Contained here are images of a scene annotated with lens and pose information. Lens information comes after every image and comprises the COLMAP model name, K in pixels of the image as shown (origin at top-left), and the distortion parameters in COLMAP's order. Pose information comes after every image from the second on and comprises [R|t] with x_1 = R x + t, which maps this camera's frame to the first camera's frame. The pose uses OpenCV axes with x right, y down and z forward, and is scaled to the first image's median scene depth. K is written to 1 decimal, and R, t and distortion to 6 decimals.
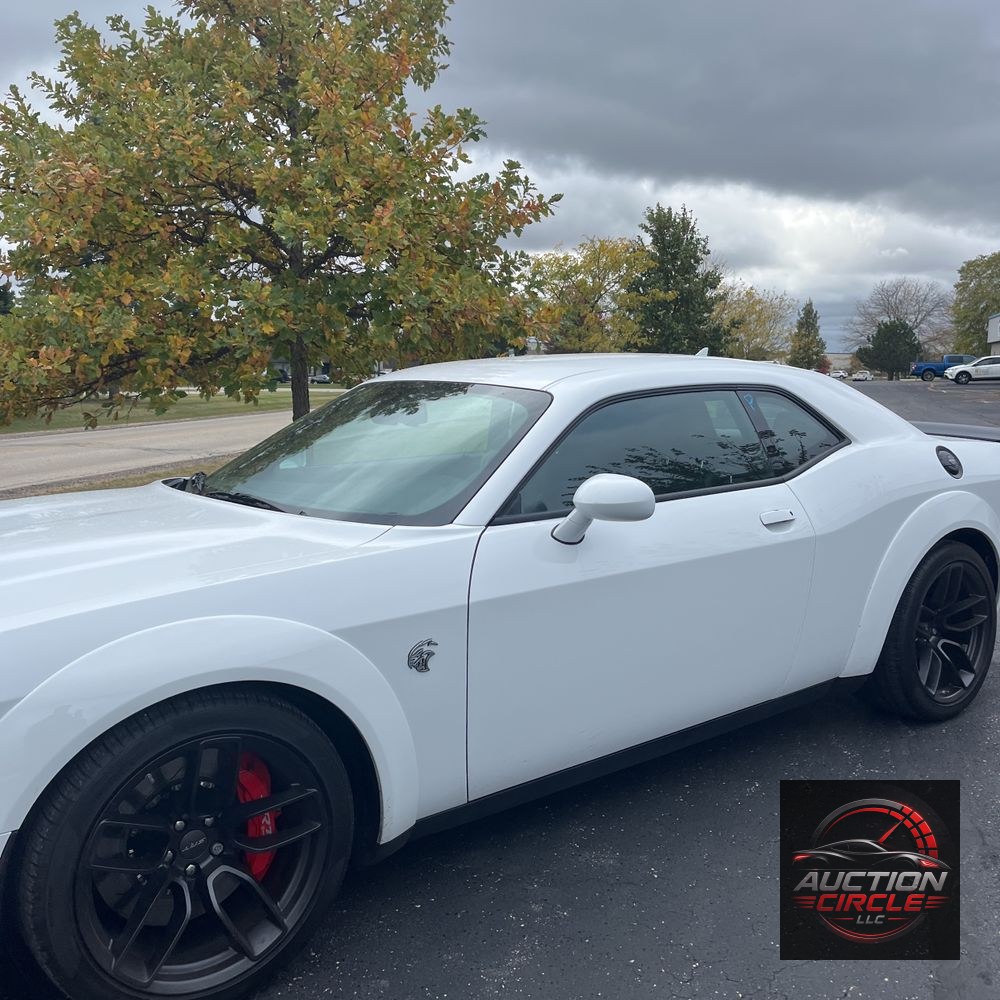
lens RADIAL K [[1007.8, 0, 466.7], [0, 1007.8, 497.9], [0, 0, 1]] dist [0.017557, 0.010378]
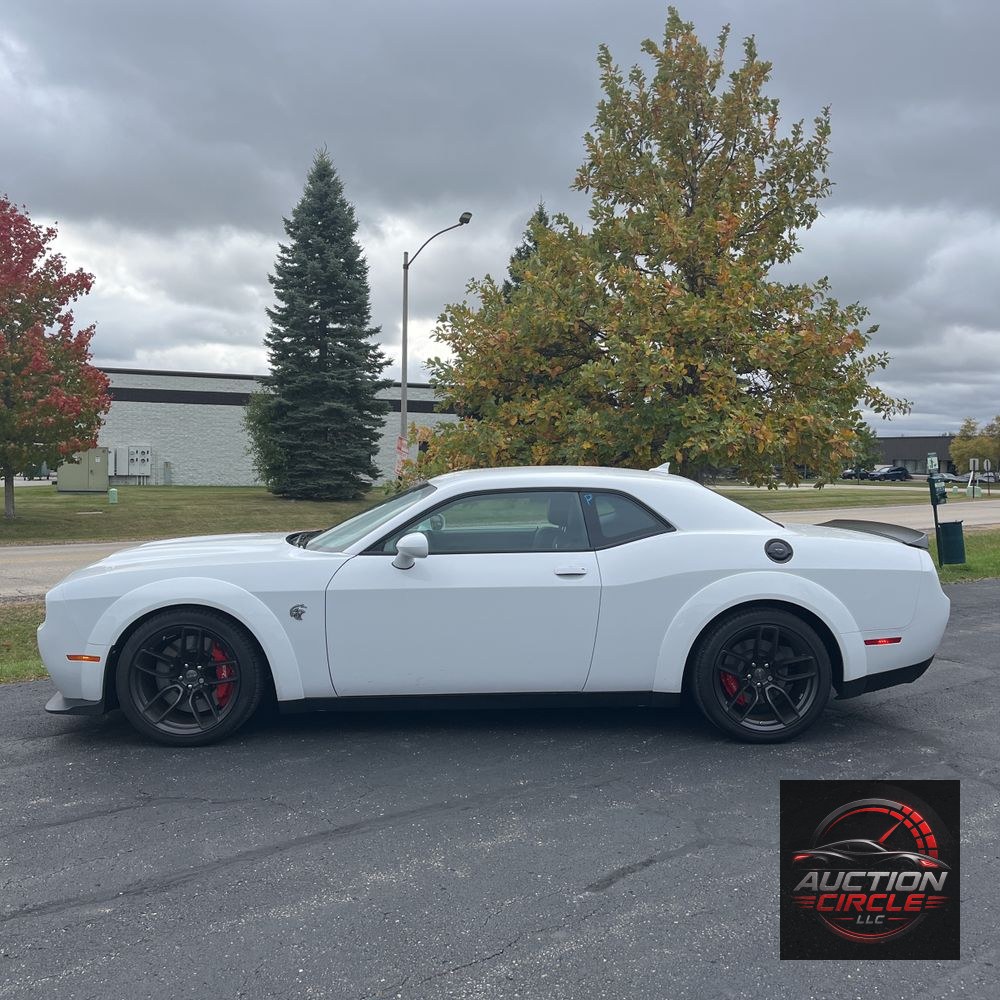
lens RADIAL K [[987.8, 0, 486.9], [0, 987.8, 528.6], [0, 0, 1]] dist [0.023251, -0.010931]
pose [[0.824305, 0.046873, -0.564202, 0.320715], [-0.084894, 0.995533, -0.041324, 0.008252], [0.559745, 0.081961, 0.824602, -0.108238]]
